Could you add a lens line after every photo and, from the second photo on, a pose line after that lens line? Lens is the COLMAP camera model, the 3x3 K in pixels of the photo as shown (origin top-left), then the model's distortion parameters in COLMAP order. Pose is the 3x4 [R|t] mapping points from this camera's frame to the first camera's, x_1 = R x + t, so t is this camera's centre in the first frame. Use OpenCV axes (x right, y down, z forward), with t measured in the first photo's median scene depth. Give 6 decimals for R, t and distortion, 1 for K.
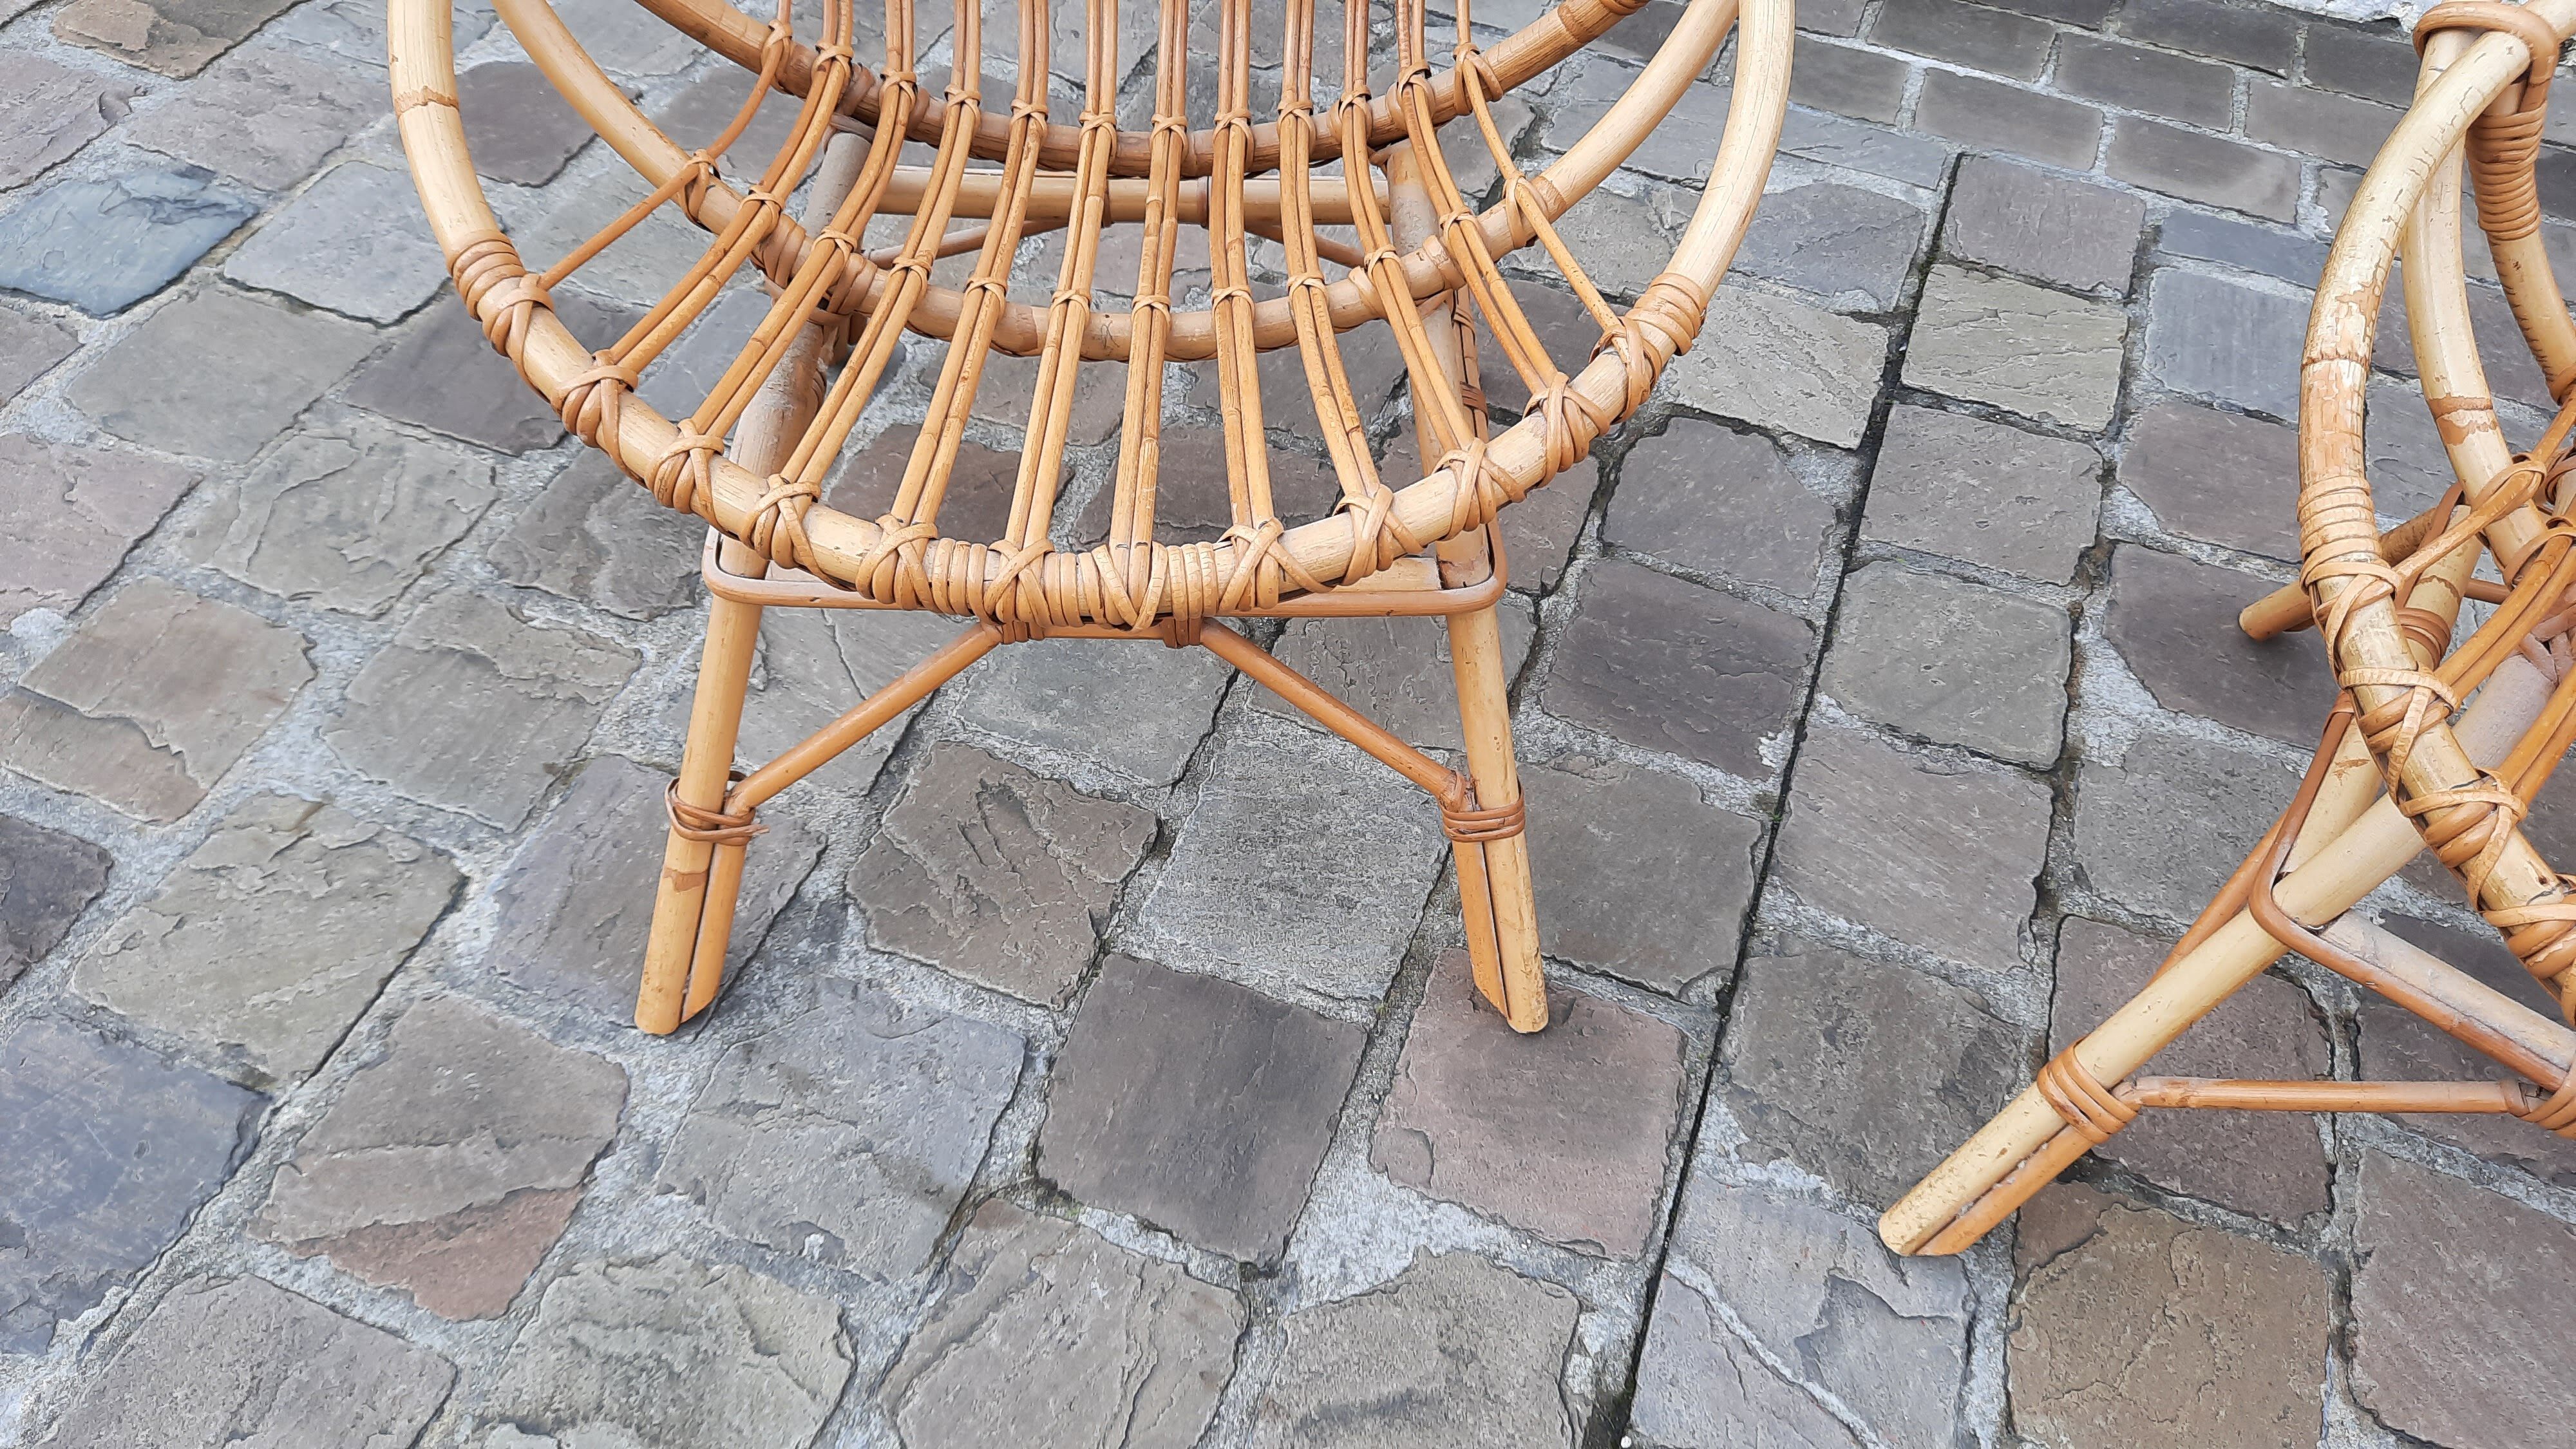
lens RADIAL K [[1873.1, 0, 1291.6], [0, 1873.1, 713.9], [0, 0, 1]] dist [0.050613, -0.052005]
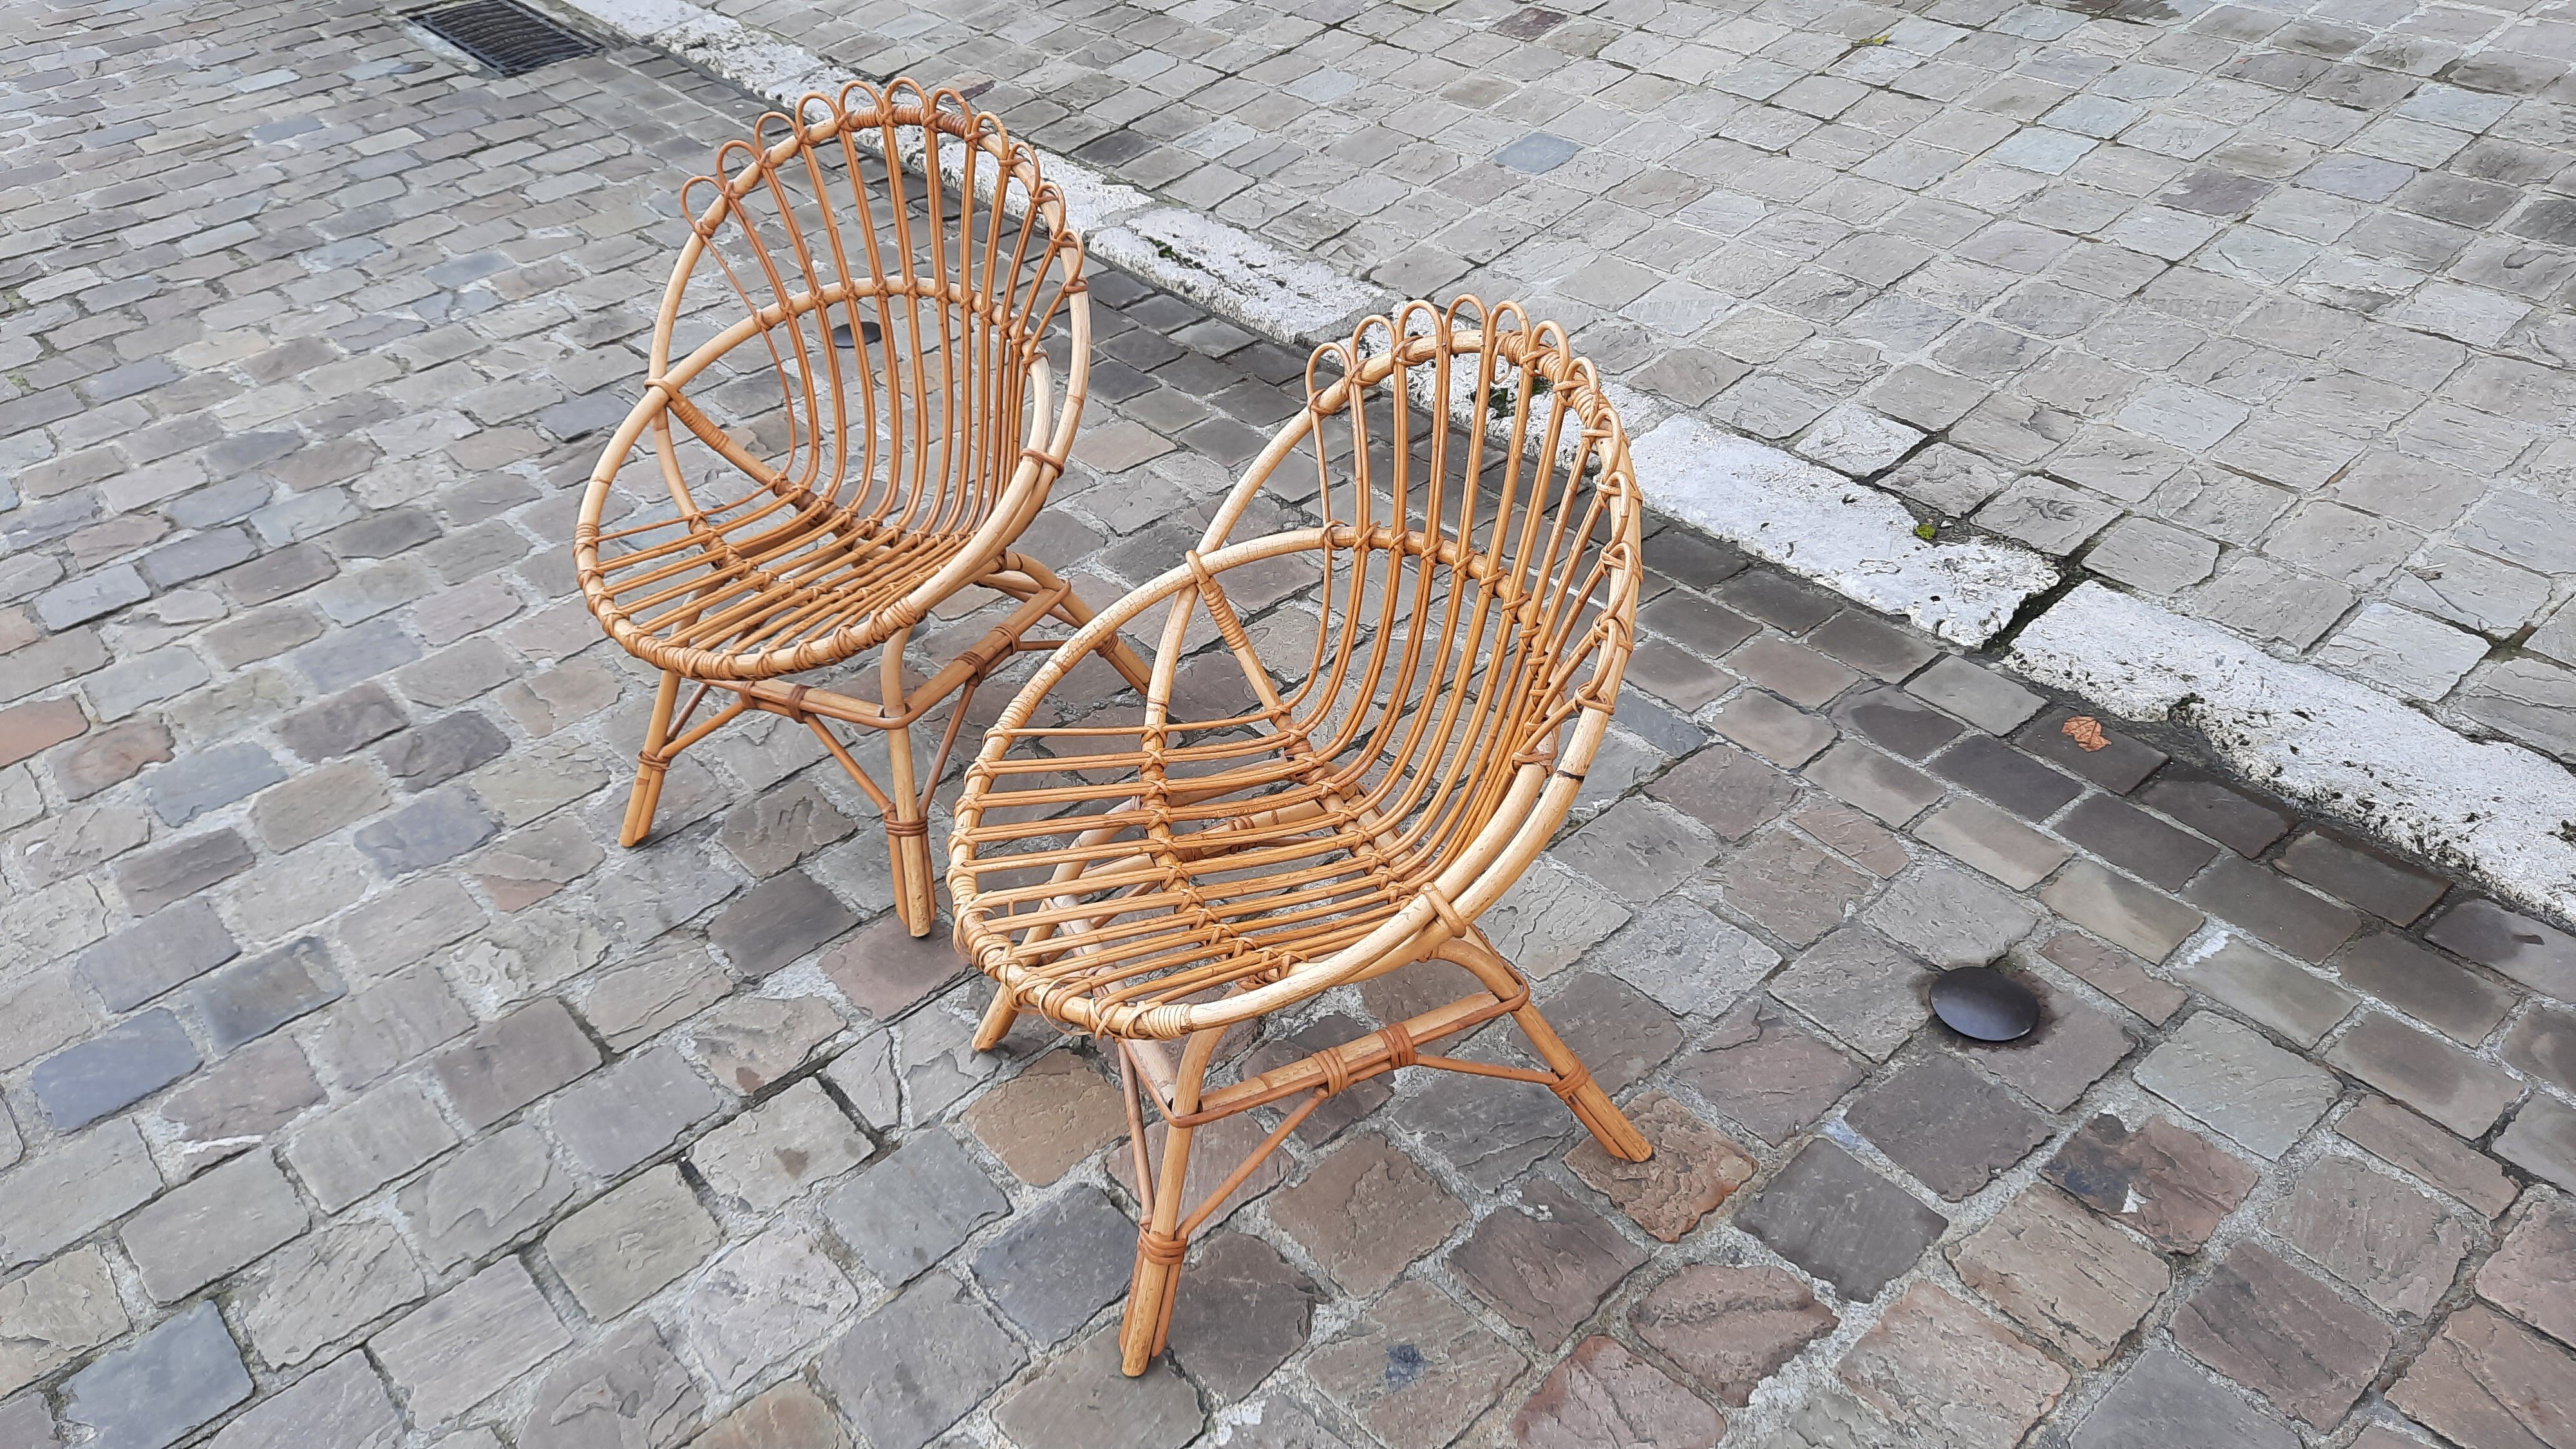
lens RADIAL K [[1873.1, 0, 1296.8], [0, 1873.1, 709.9], [0, 0, 1]] dist [0.050613, -0.052005]
pose [[0.873549, 0.182917, -0.451057, 1.238648], [-0.283965, 0.944169, -0.167059, 0.134090], [0.395316, 0.274019, 0.876720, -0.704813]]
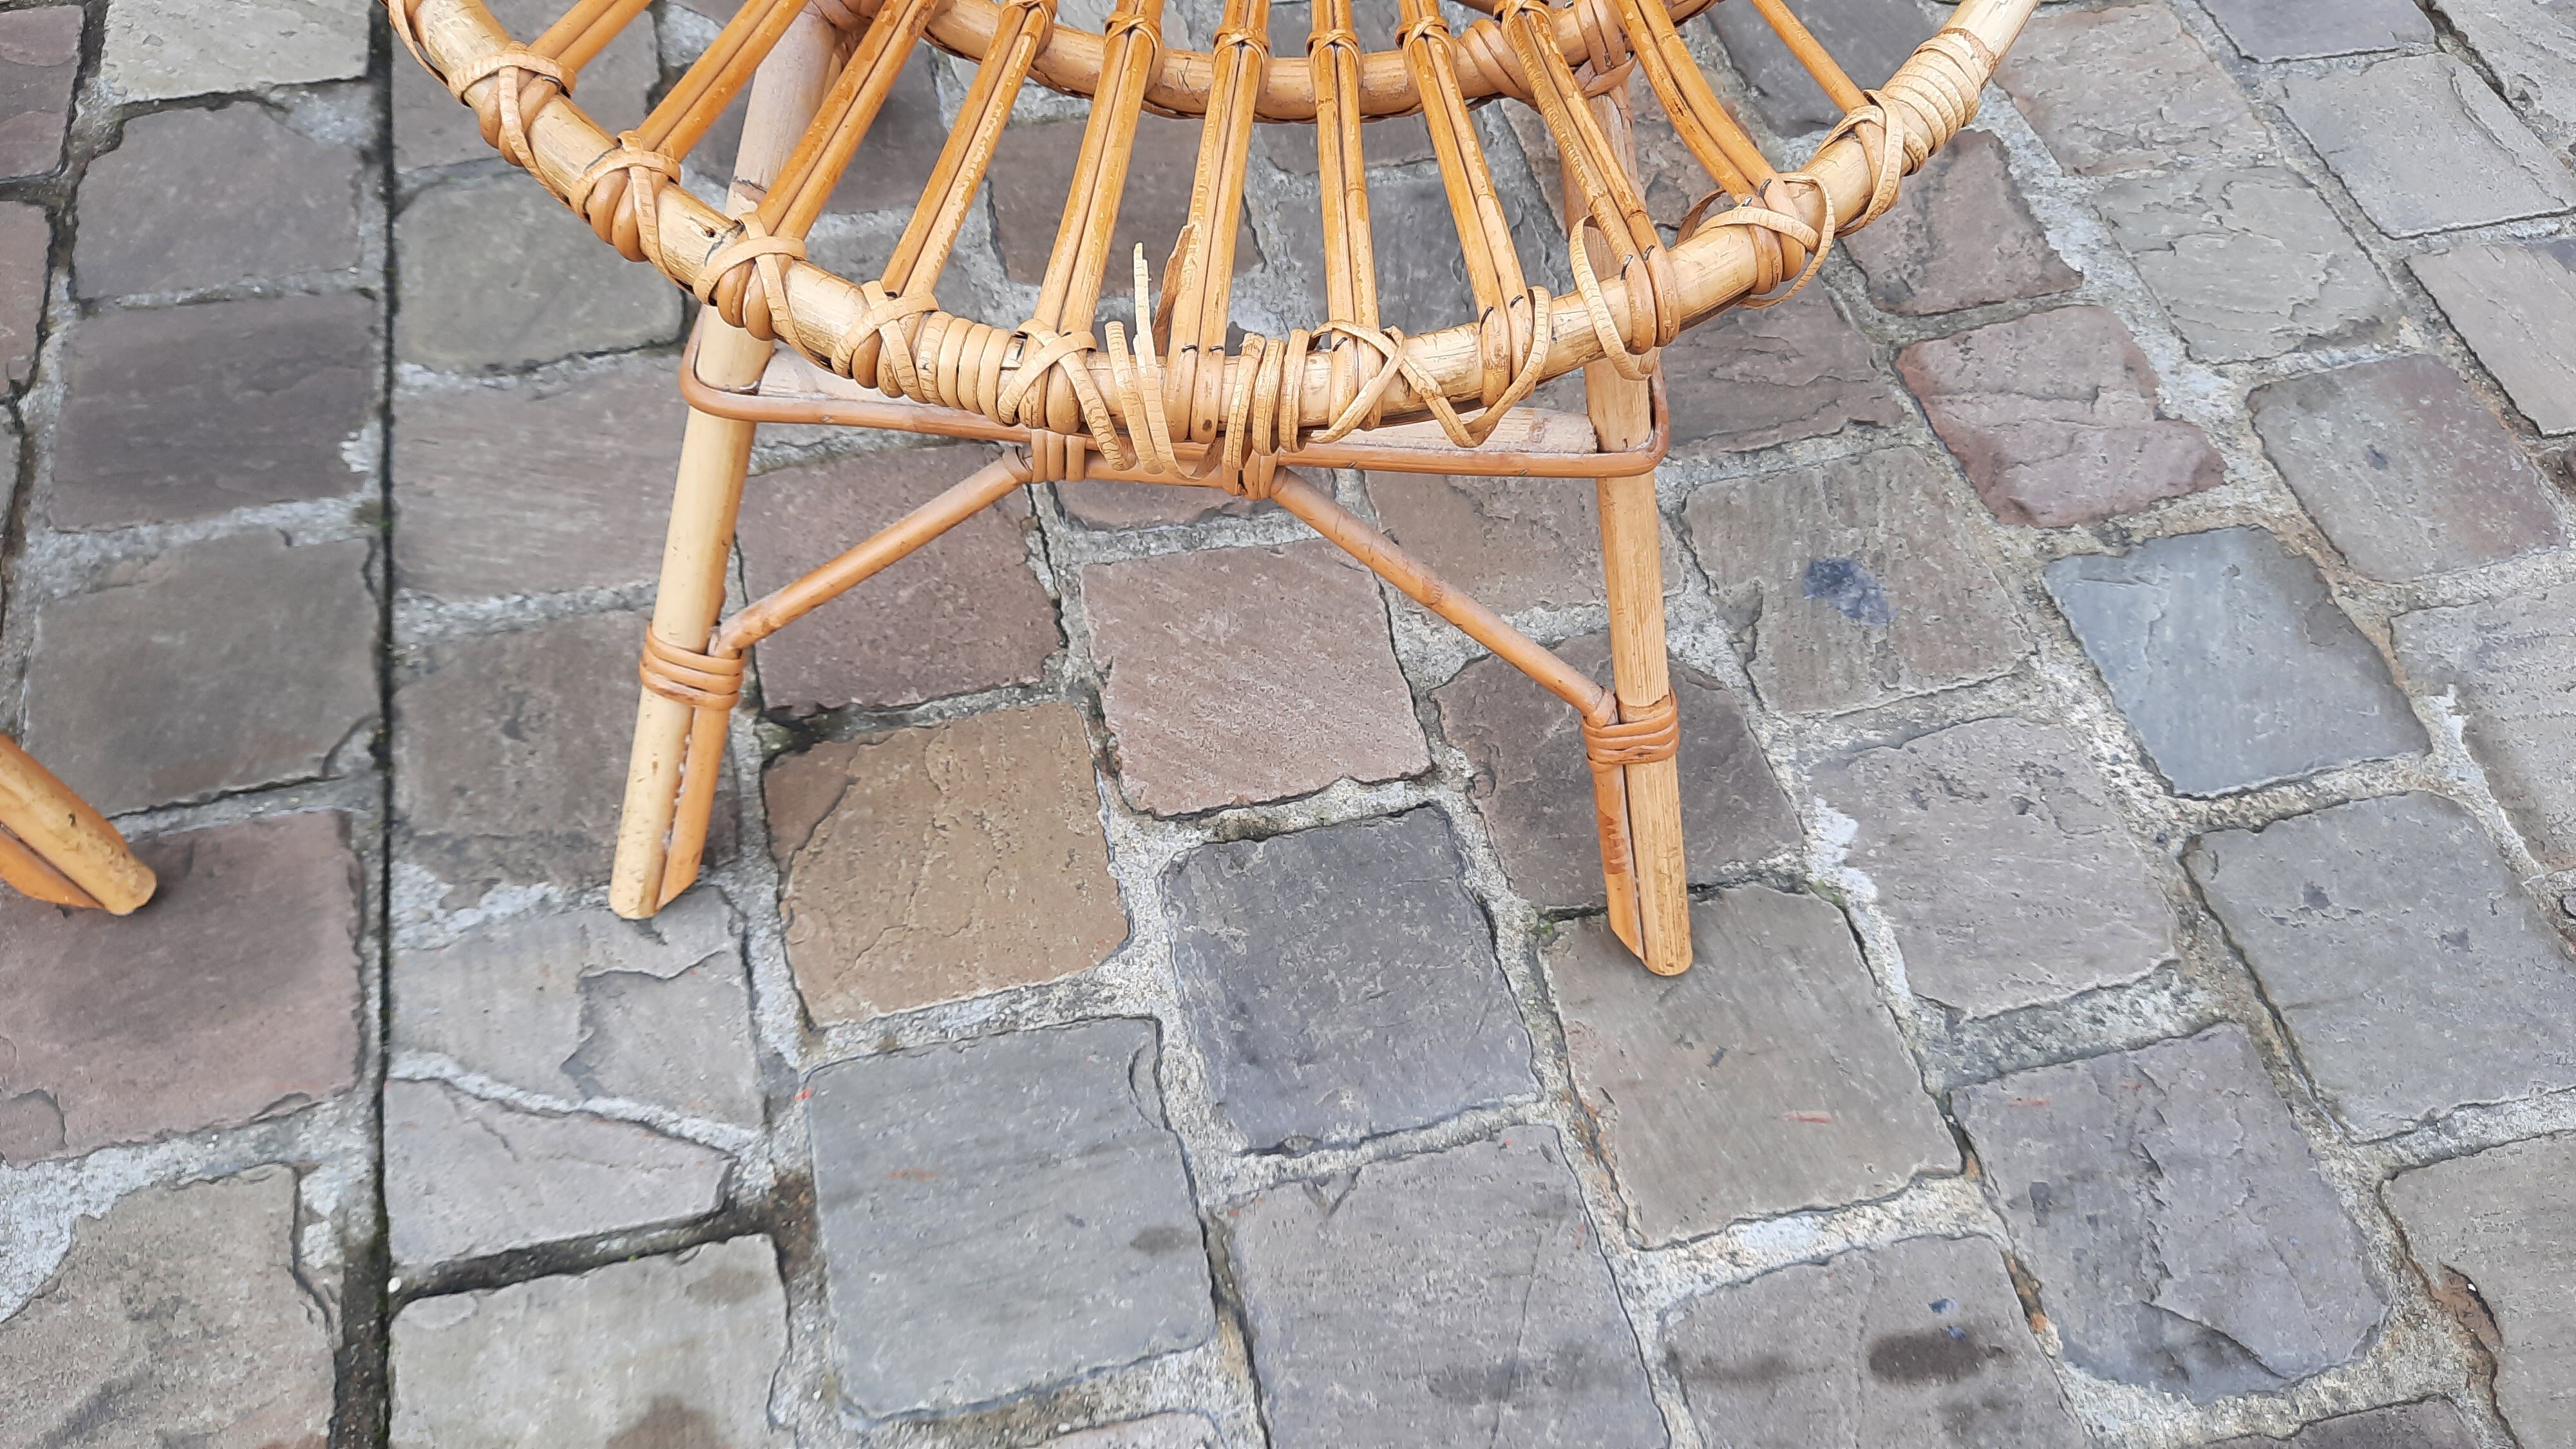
lens RADIAL K [[1873.1, 0, 1287.7], [0, 1873.1, 727.5], [0, 0, 1]] dist [0.050613, -0.052005]
pose [[0.821822, -0.478579, 0.309146, 0.267057], [0.425227, 0.876353, 0.226247, 0.107972], [-0.379198, -0.054478, 0.923710, 0.061656]]
